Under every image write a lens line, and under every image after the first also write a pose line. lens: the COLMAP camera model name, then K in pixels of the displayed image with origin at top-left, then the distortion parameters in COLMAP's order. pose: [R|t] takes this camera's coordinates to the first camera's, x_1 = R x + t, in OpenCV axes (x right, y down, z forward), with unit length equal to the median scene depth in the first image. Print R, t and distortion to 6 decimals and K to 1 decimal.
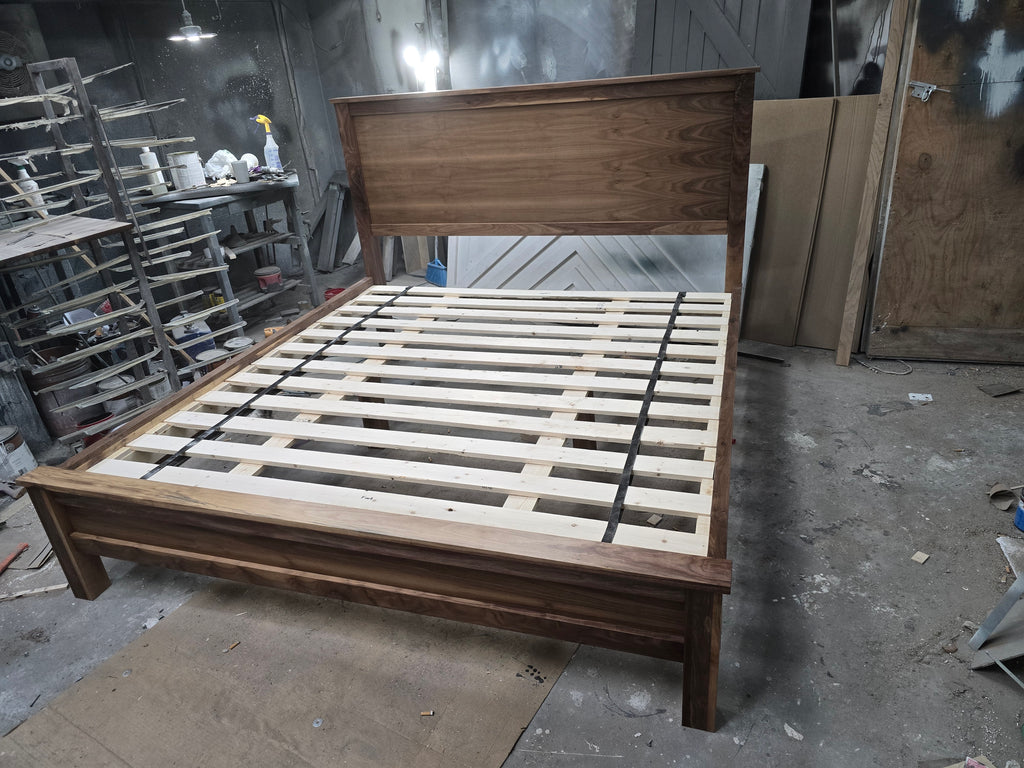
lens RADIAL K [[686.8, 0, 512.0], [0, 686.8, 384.0], [0, 0, 1]] dist [0.002561, -0.002540]
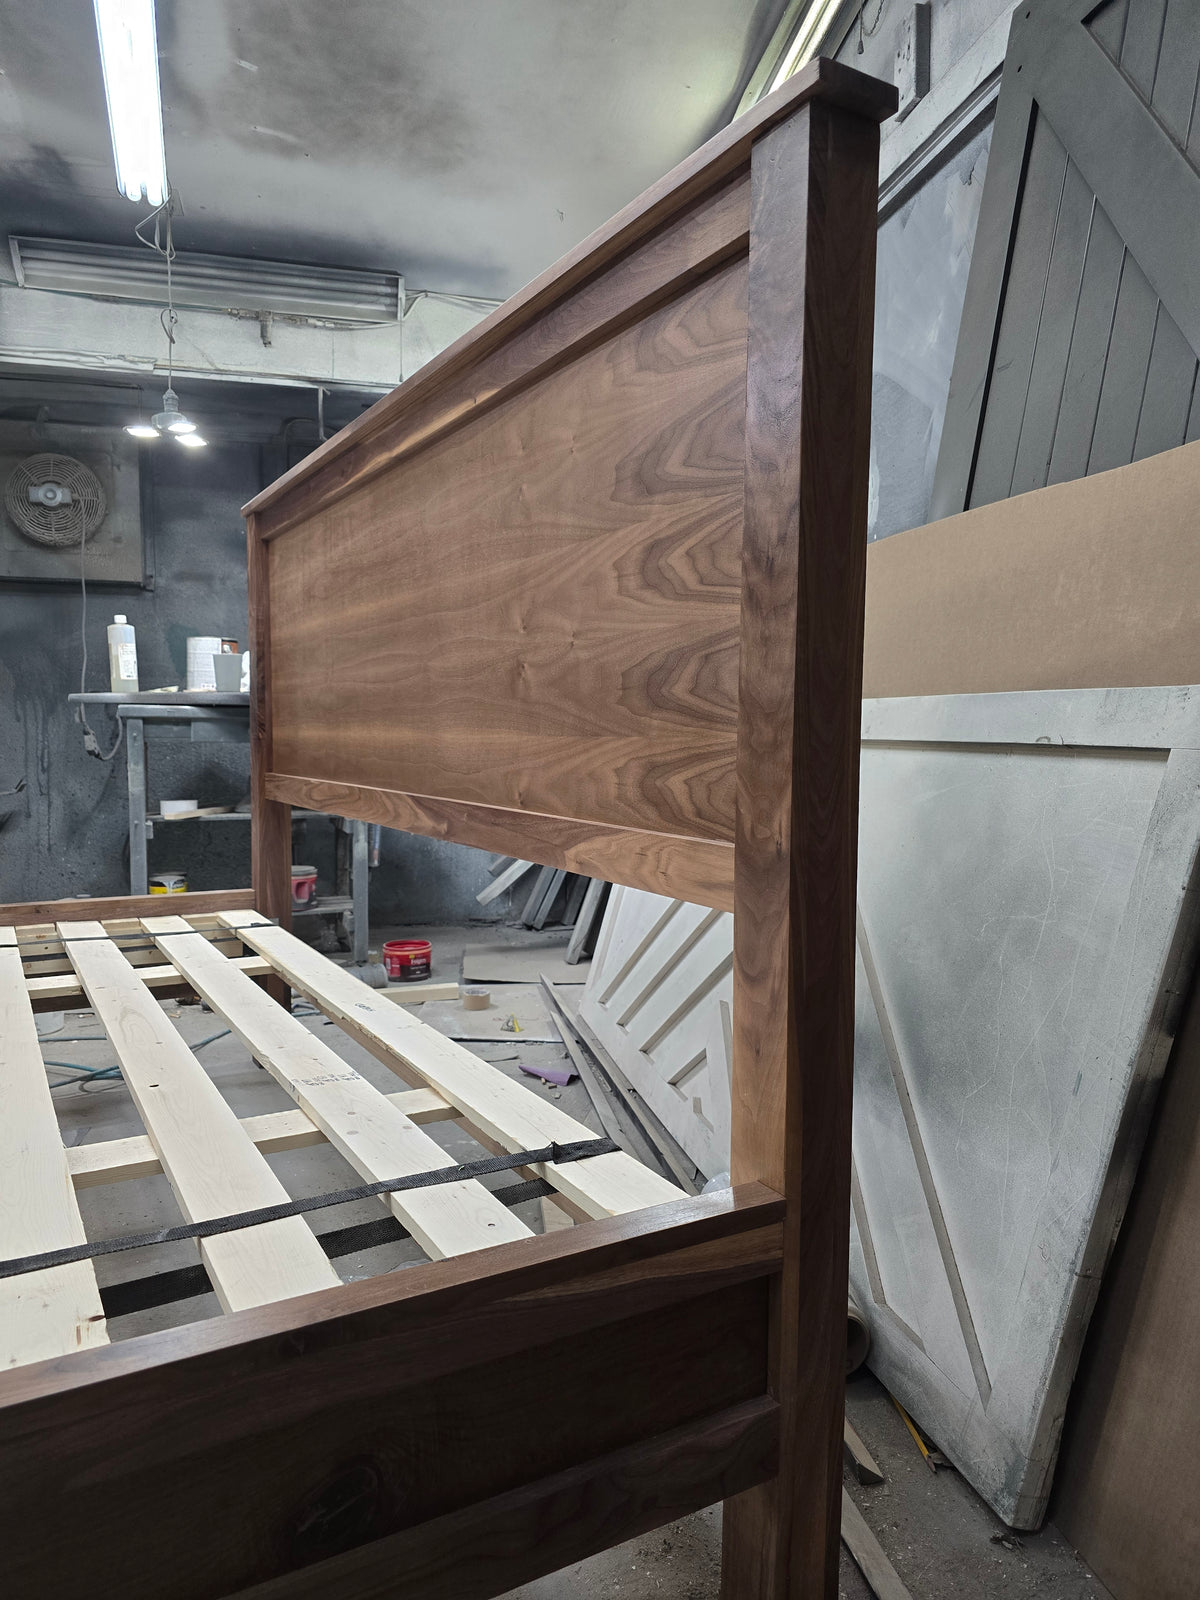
lens RADIAL K [[1073.1, 0, 600.0], [0, 1073.1, 800.0], [0, 0, 1]] dist [0.002561, -0.002540]
pose [[0.730804, 0.127810, -0.670514, 0.465460], [-0.357878, 0.908219, -0.216938, -0.157490], [0.581247, 0.398502, 0.709470, 0.707245]]
